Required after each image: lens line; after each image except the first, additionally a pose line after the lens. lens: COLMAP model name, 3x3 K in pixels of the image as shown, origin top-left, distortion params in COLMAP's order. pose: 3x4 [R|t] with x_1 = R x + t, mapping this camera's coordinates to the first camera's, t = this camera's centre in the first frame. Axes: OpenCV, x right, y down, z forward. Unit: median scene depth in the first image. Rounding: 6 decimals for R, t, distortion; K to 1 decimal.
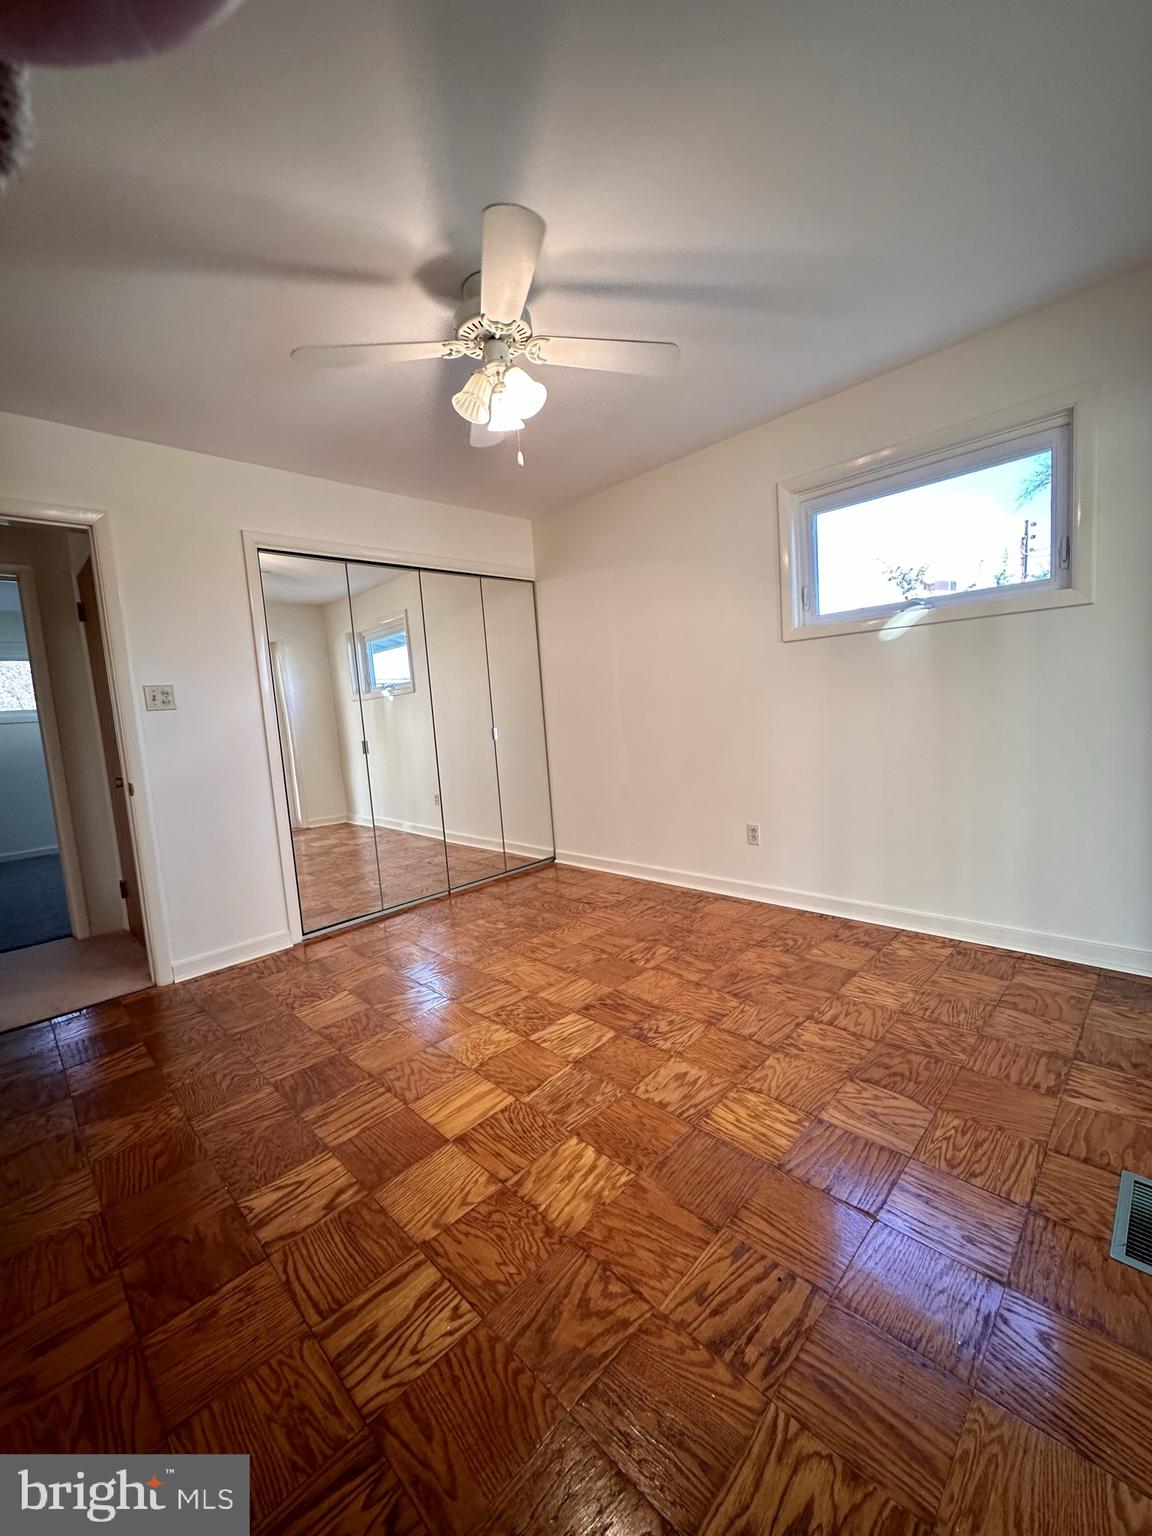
lens RADIAL K [[620.6, 0, 576.0], [0, 620.6, 768.0], [0, 0, 1]] dist [0.002721, 0.000295]
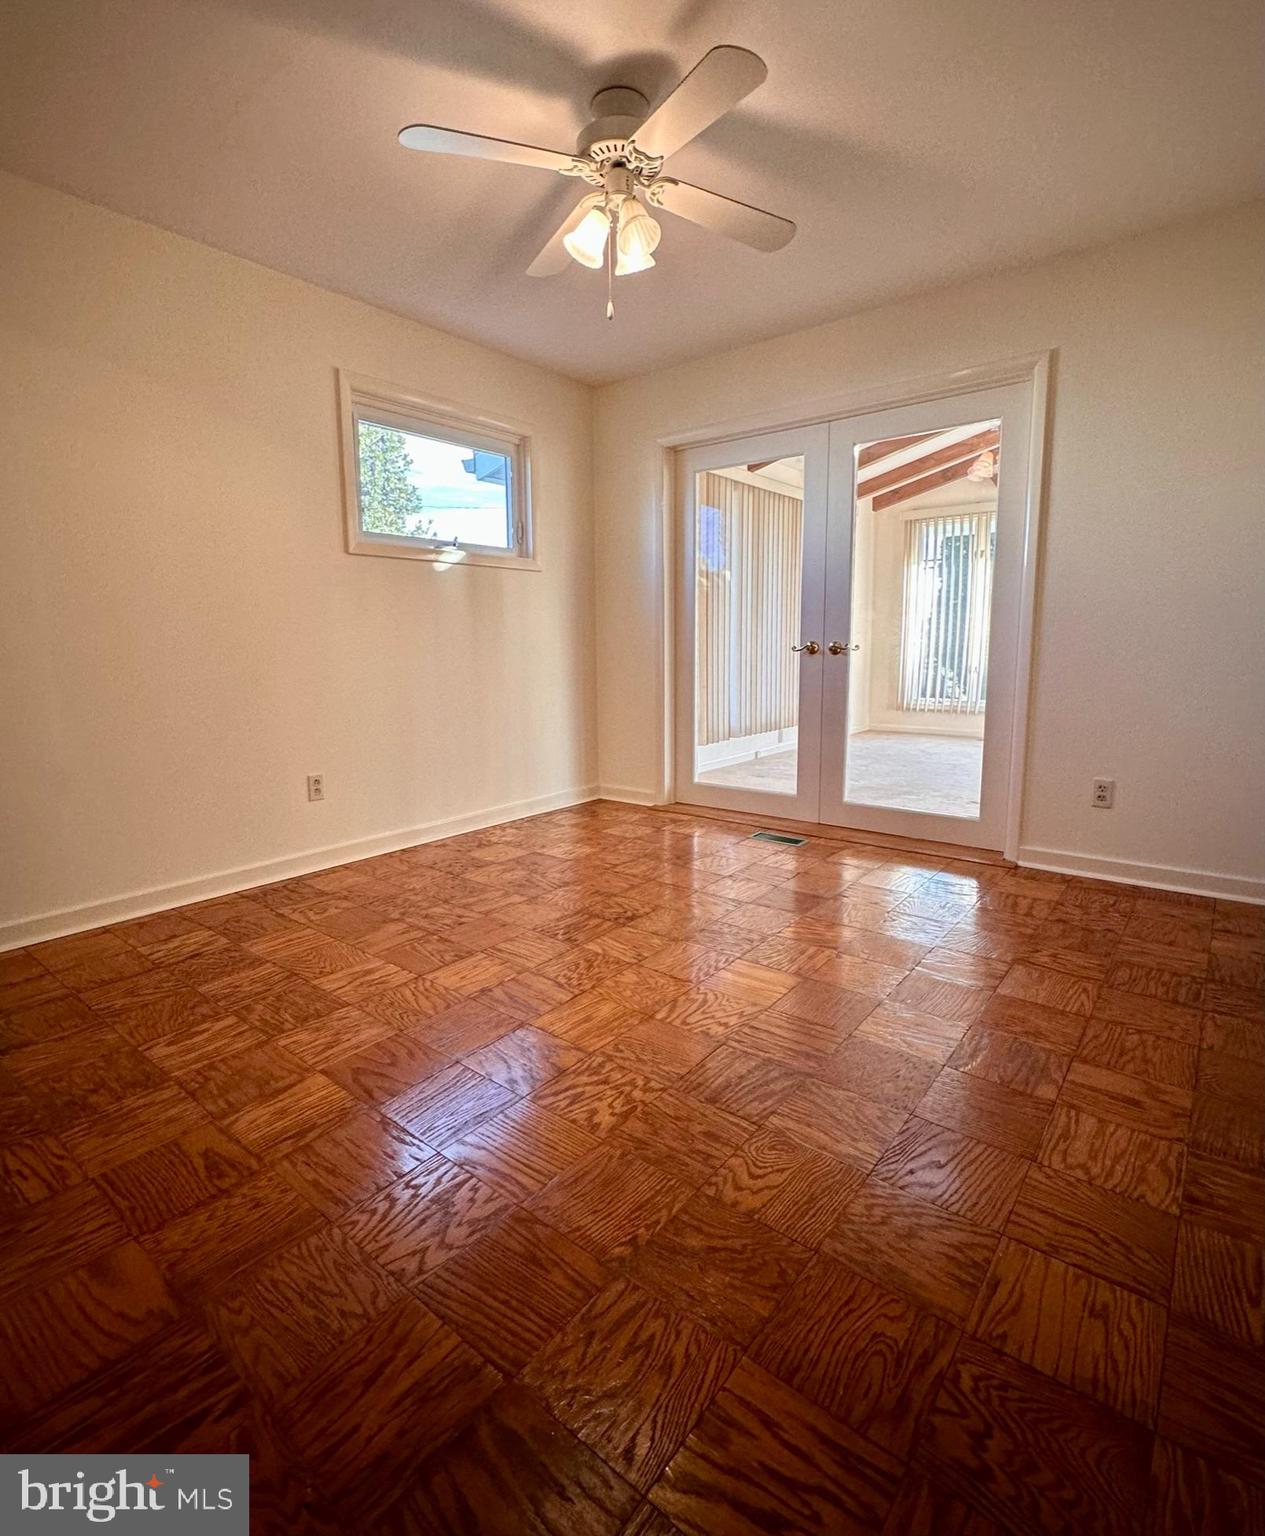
lens RADIAL K [[764.5, 0, 632.5], [0, 764.5, 768.0], [0, 0, 1]] dist [0.000617, 0.000016]
pose [[-0.124106, -0.092218, 0.987974, -0.932209], [0.121312, 0.986793, 0.107346, 0.033422], [-0.984825, 0.133175, -0.111280, 0.893836]]
